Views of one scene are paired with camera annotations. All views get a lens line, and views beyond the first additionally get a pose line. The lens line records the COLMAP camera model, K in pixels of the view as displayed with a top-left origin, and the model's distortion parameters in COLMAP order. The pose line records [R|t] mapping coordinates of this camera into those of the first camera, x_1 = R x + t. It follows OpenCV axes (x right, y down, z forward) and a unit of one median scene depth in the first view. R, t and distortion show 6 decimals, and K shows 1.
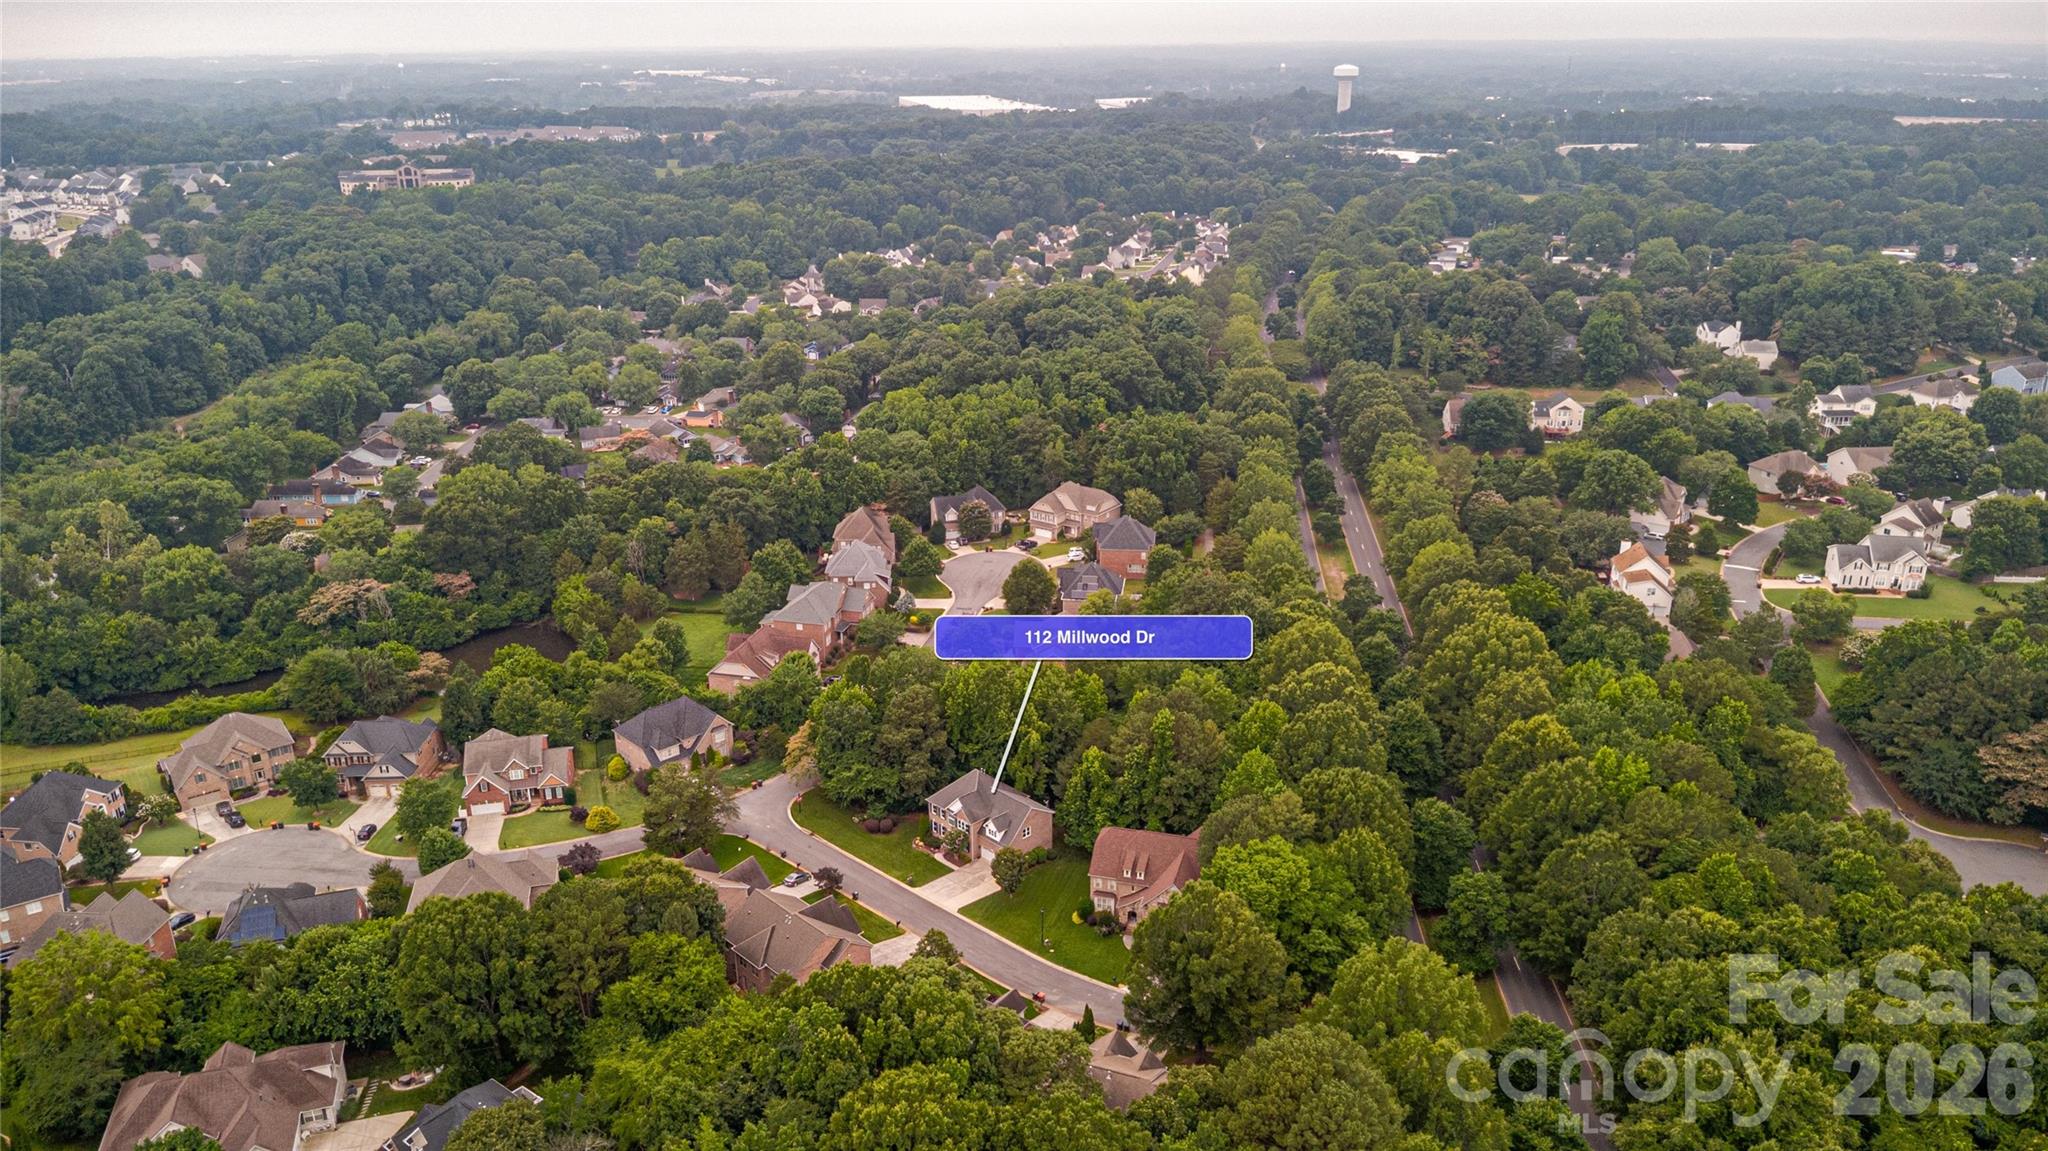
lens RADIAL K [[1449.8, 0, 1019.0], [0, 1449.8, 582.3], [0, 0, 1]] dist [0.018973, -0.013311]
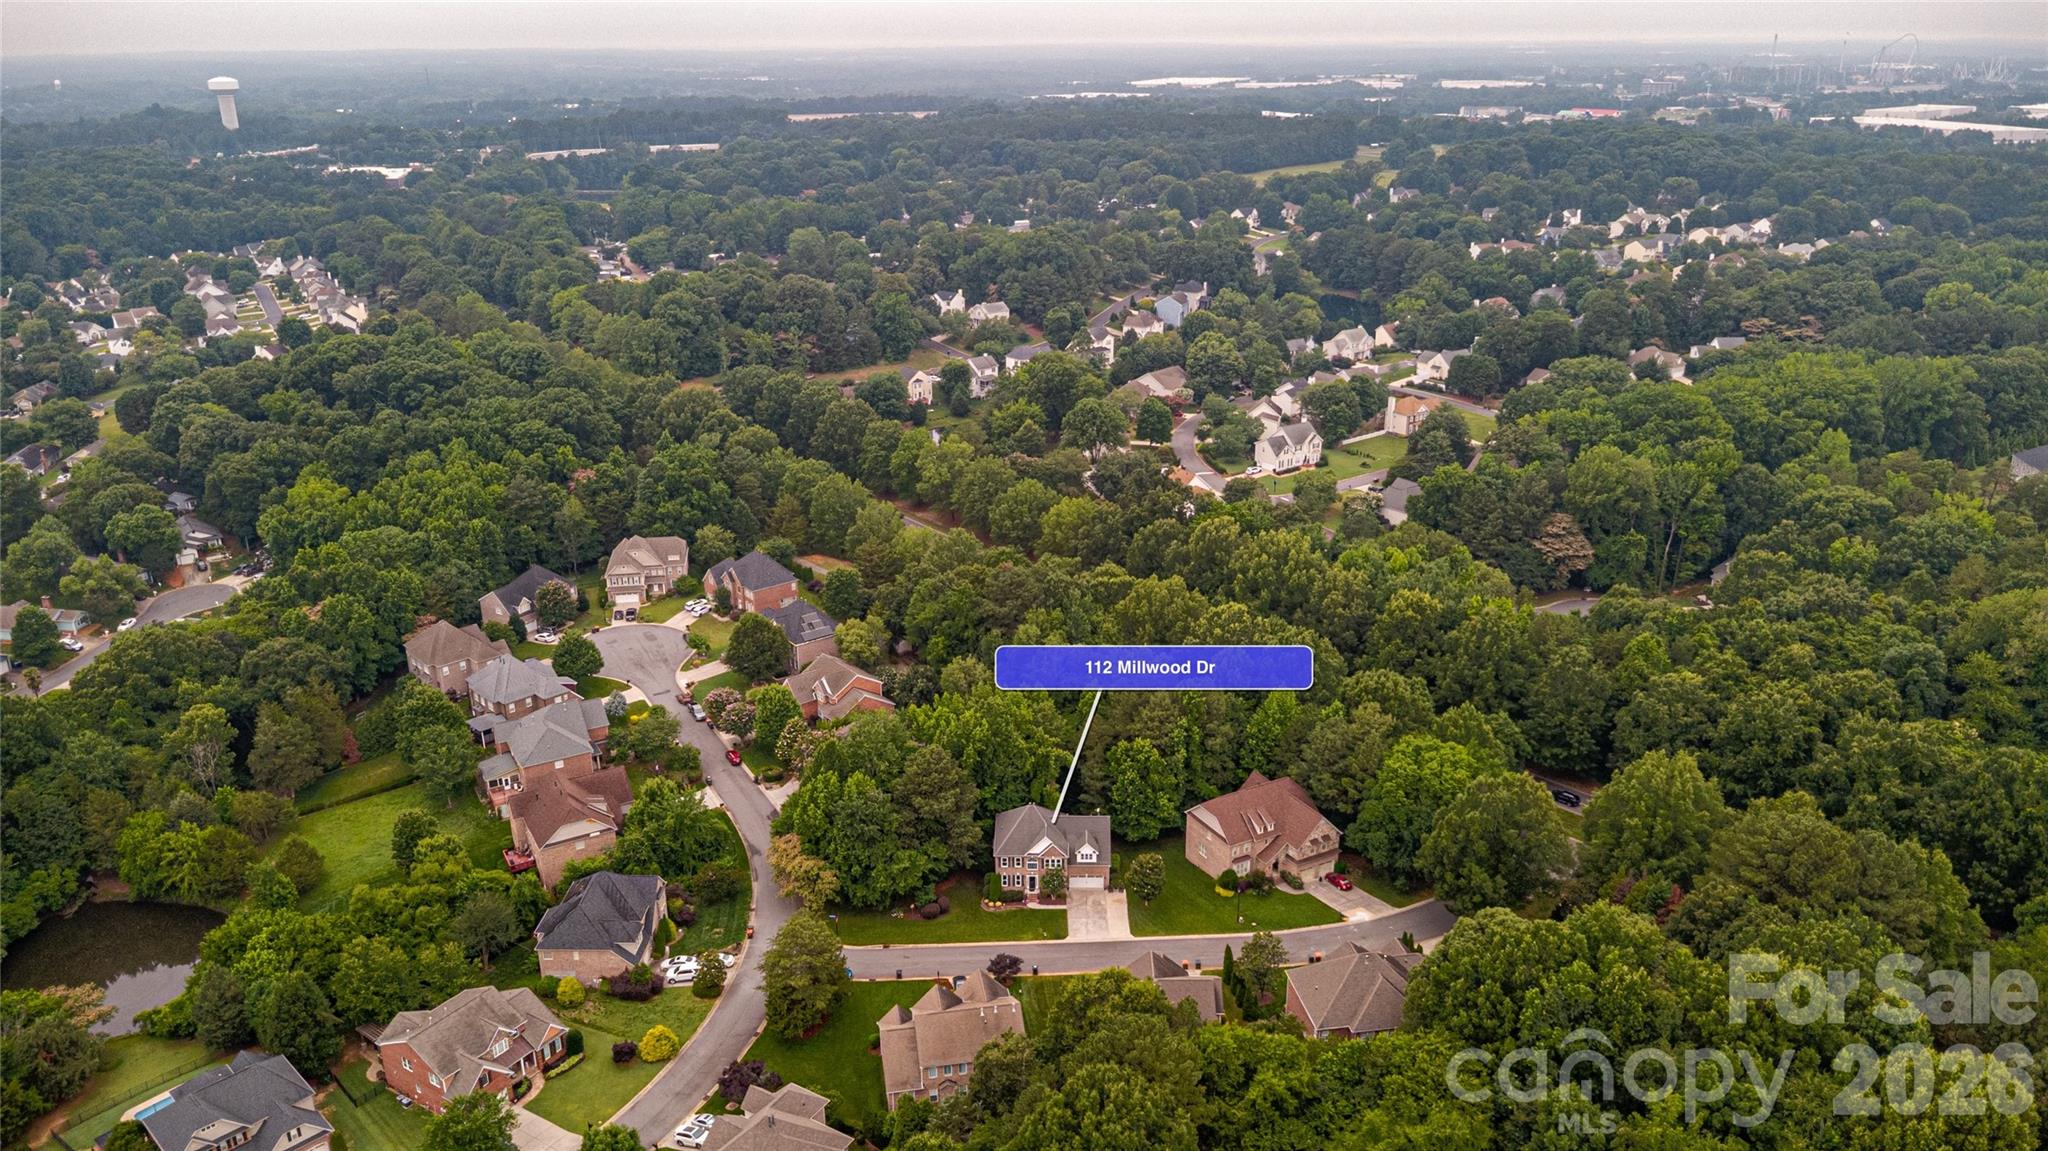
lens RADIAL K [[1449.8, 0, 1020.2], [0, 1449.8, 580.8], [0, 0, 1]] dist [0.018973, -0.013311]
pose [[0.712073, -0.246085, 0.657567, -0.155717], [0.250748, 0.963934, 0.089206, -0.024921], [-0.655804, 0.101362, 0.748096, 0.068644]]
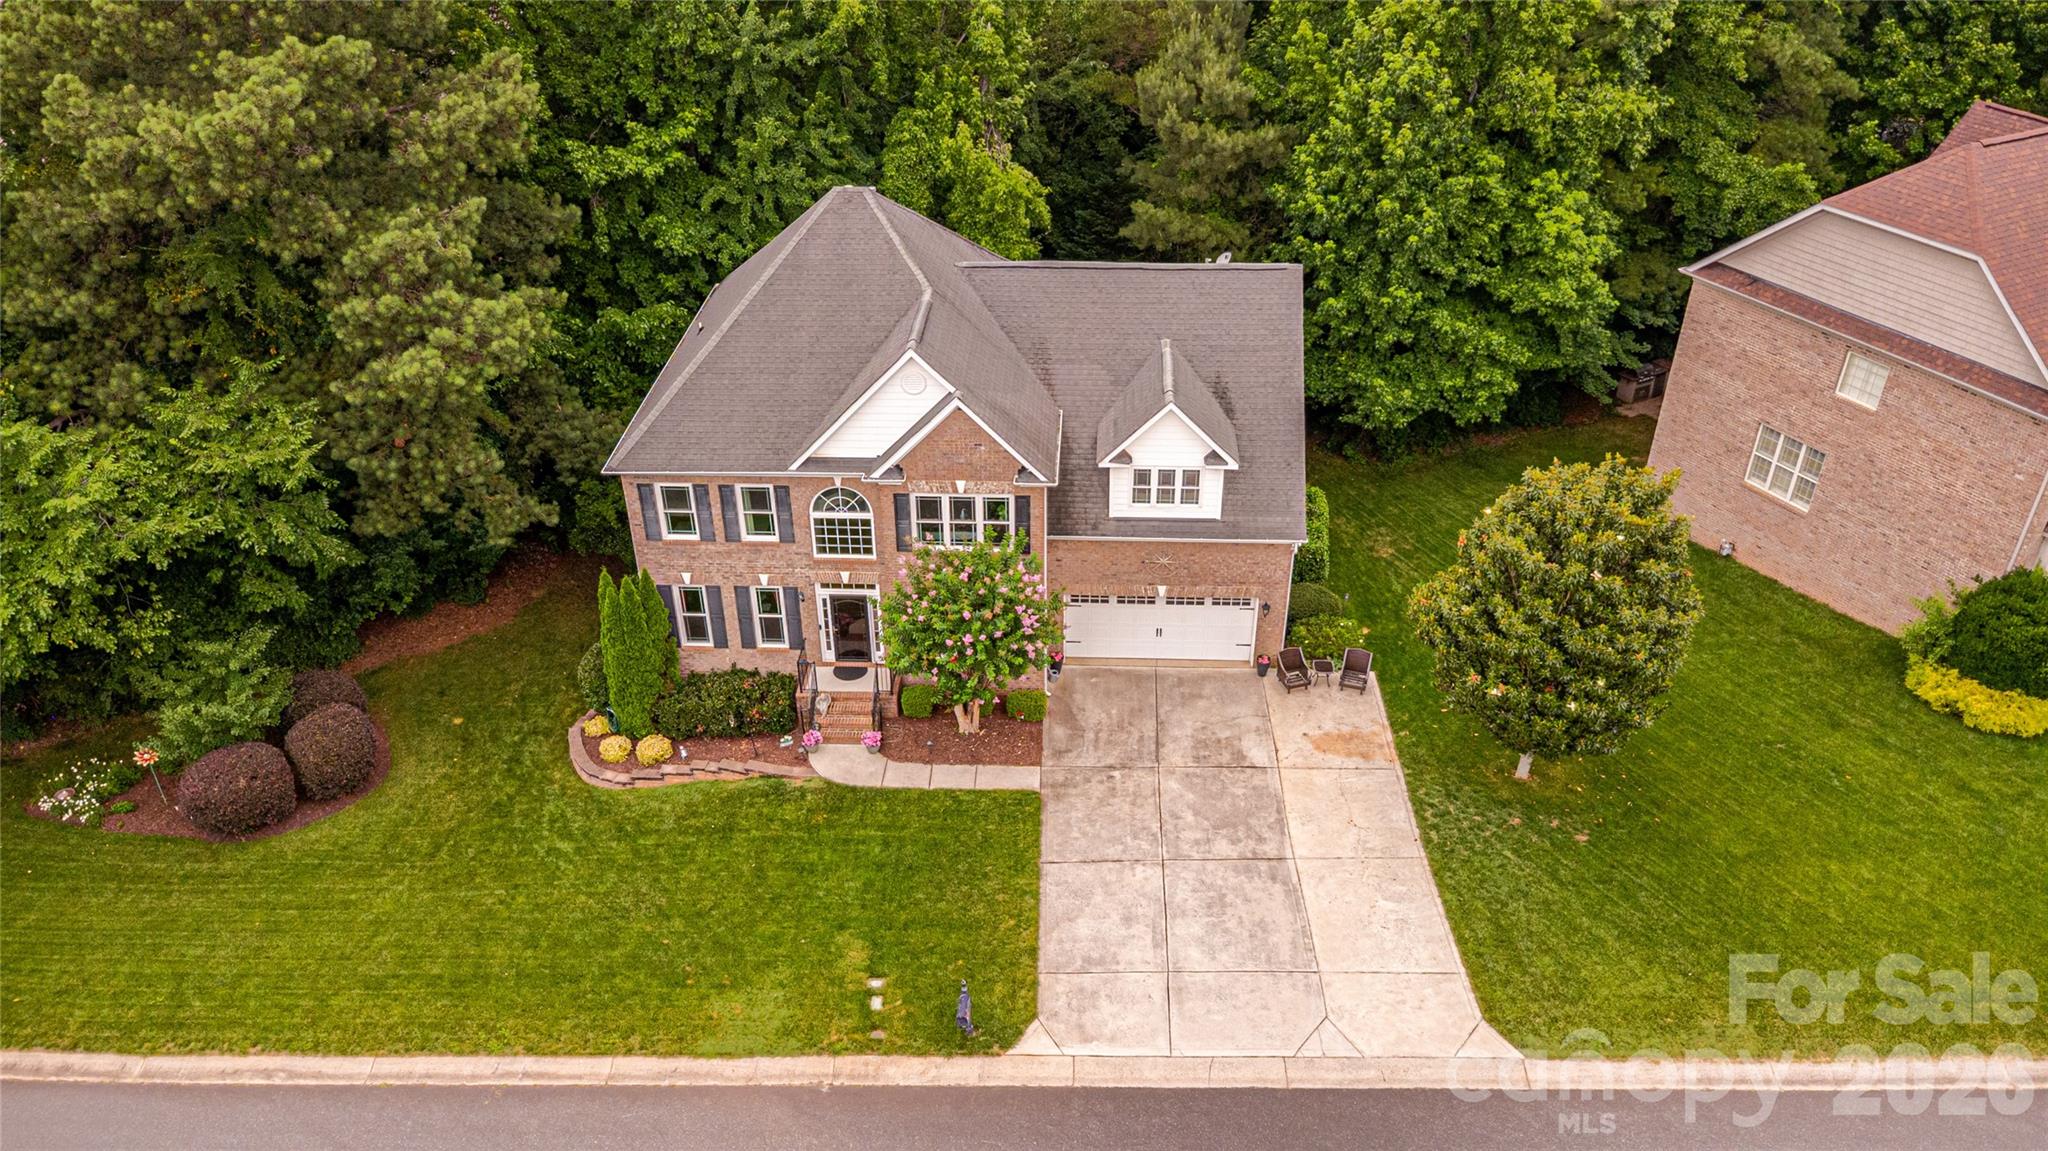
lens RADIAL K [[1449.8, 0, 1023.2], [0, 1449.8, 584.1], [0, 0, 1]] dist [0.018973, -0.013311]
pose [[0.728933, -0.369595, 0.576243, -0.031189], [0.244583, 0.926786, 0.285037, 0.032048], [-0.639402, -0.066834, 0.765962, 0.213907]]
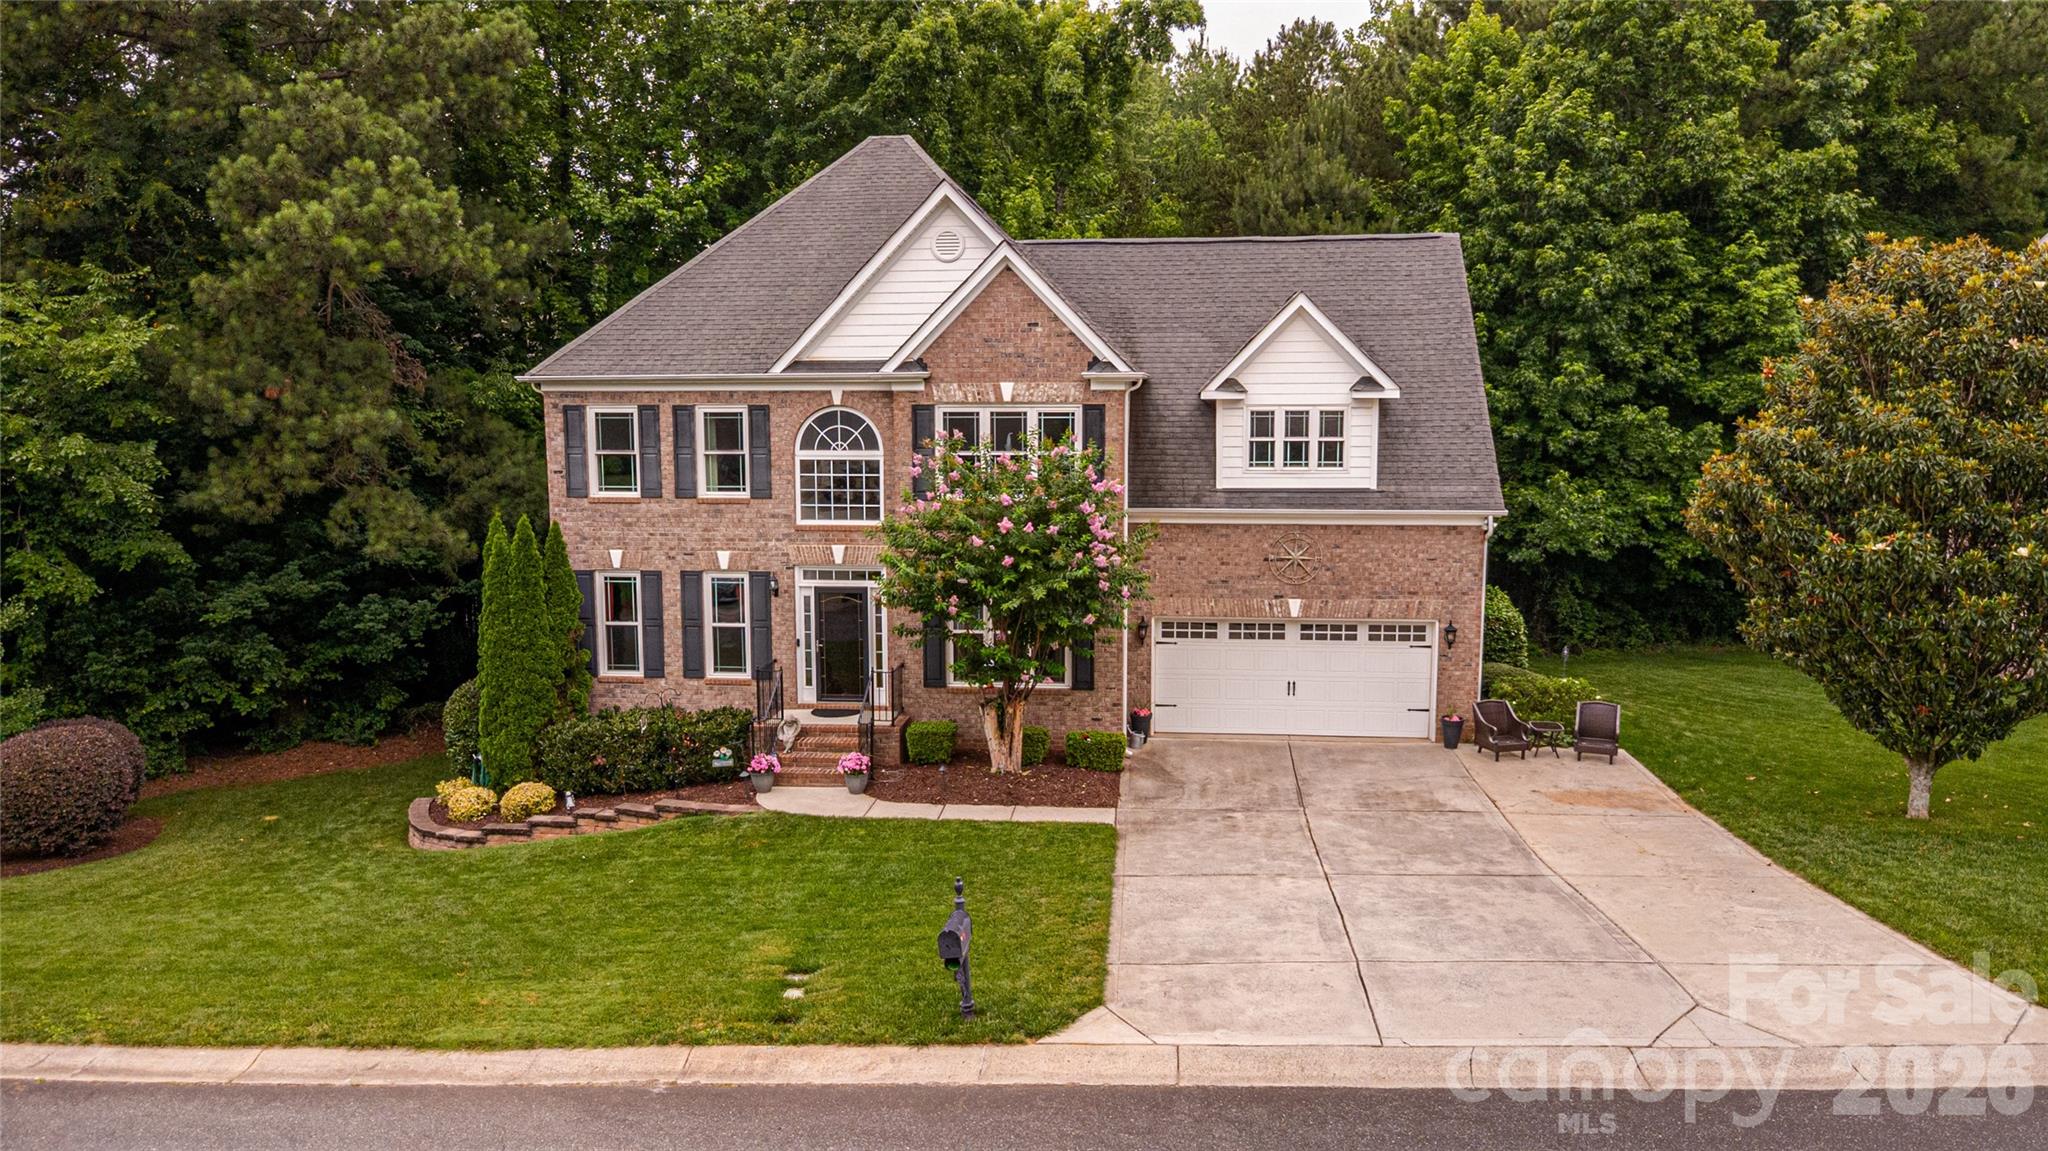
lens RADIAL K [[1449.8, 0, 1023.6], [0, 1449.8, 572.8], [0, 0, 1]] dist [0.018973, -0.013311]
pose [[0.768556, -0.076173, 0.635231, -0.026649], [0.222238, 0.962845, -0.153425, 0.047603], [-0.599943, 0.259088, 0.756929, 0.224569]]
